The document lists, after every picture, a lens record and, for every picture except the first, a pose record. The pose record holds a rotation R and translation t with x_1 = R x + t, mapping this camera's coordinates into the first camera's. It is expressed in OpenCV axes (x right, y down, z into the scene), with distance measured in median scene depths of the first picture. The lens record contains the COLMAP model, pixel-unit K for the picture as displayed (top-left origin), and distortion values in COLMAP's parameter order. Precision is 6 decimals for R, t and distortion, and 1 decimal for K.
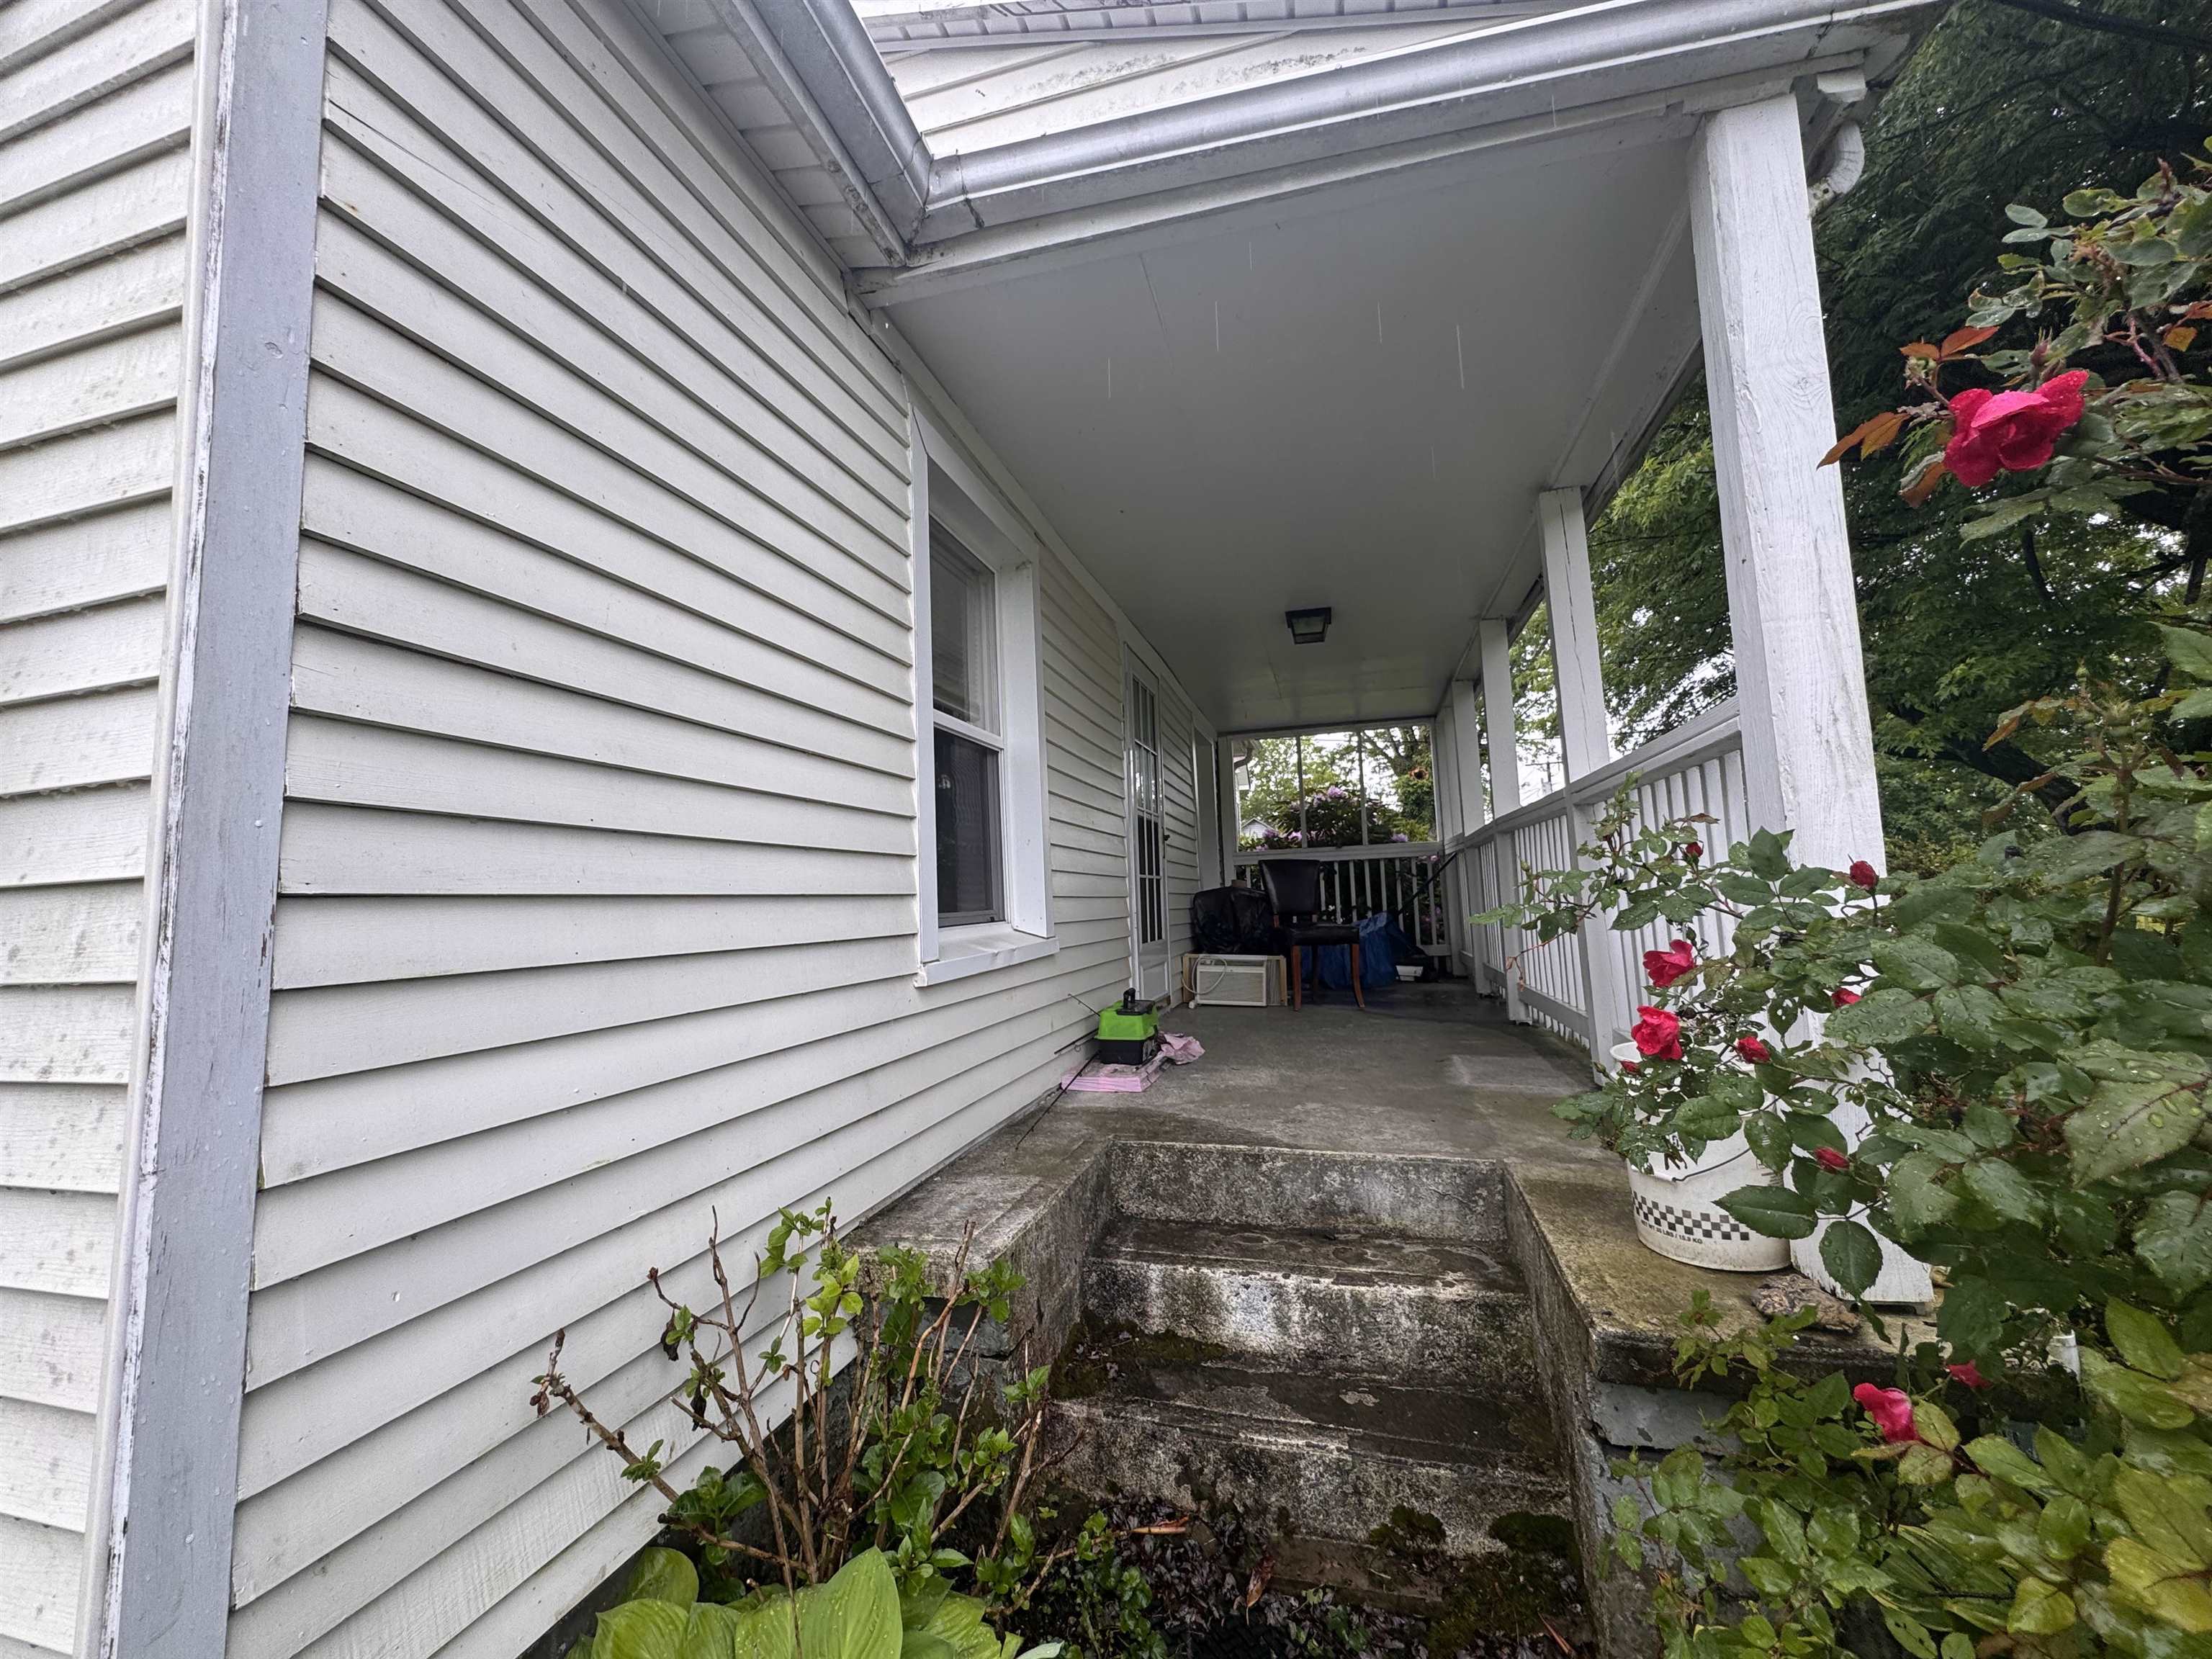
lens RADIAL K [[874.3, 0, 1098.9], [0, 874.3, 822.8], [0, 0, 1]] dist [-0.003307, 0.000426]
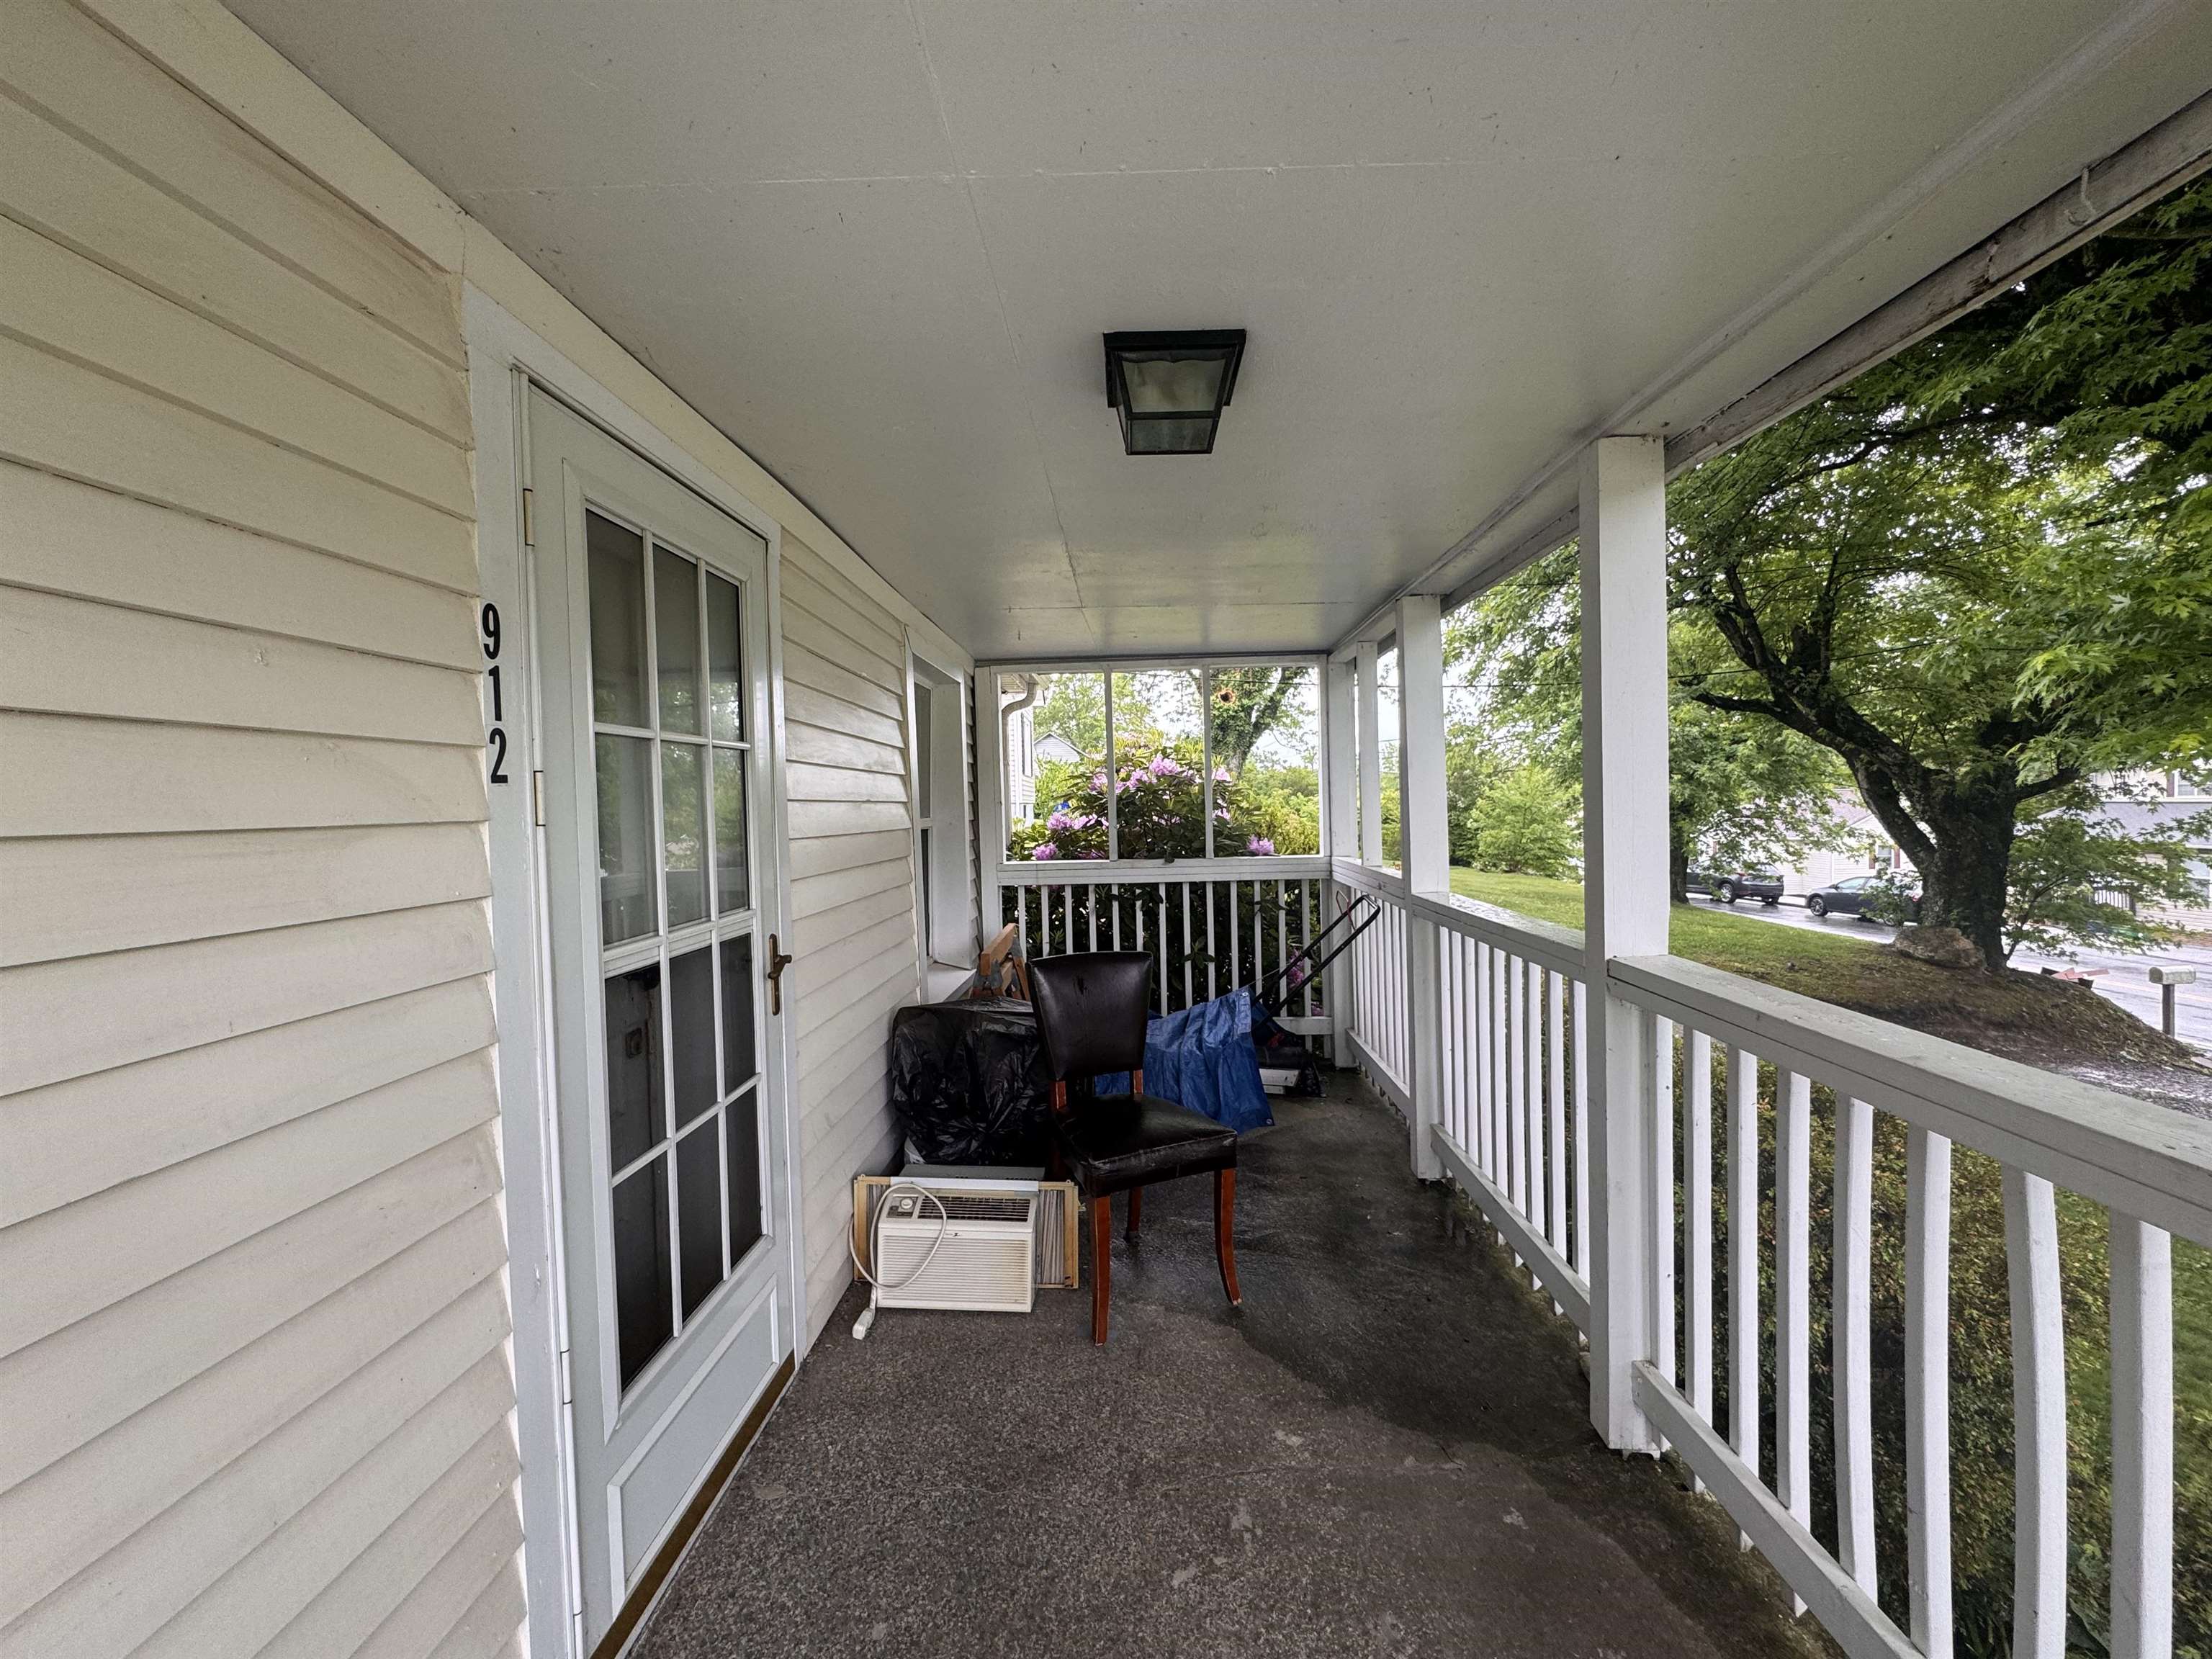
lens RADIAL K [[874.3, 0, 1107.7], [0, 874.3, 832.2], [0, 0, 1]] dist [-0.003307, 0.000426]
pose [[0.971292, 0.000056, 0.237892, 0.092971], [-0.028775, 0.992685, 0.117254, -0.066328], [-0.236145, -0.120733, 0.964188, 0.446548]]
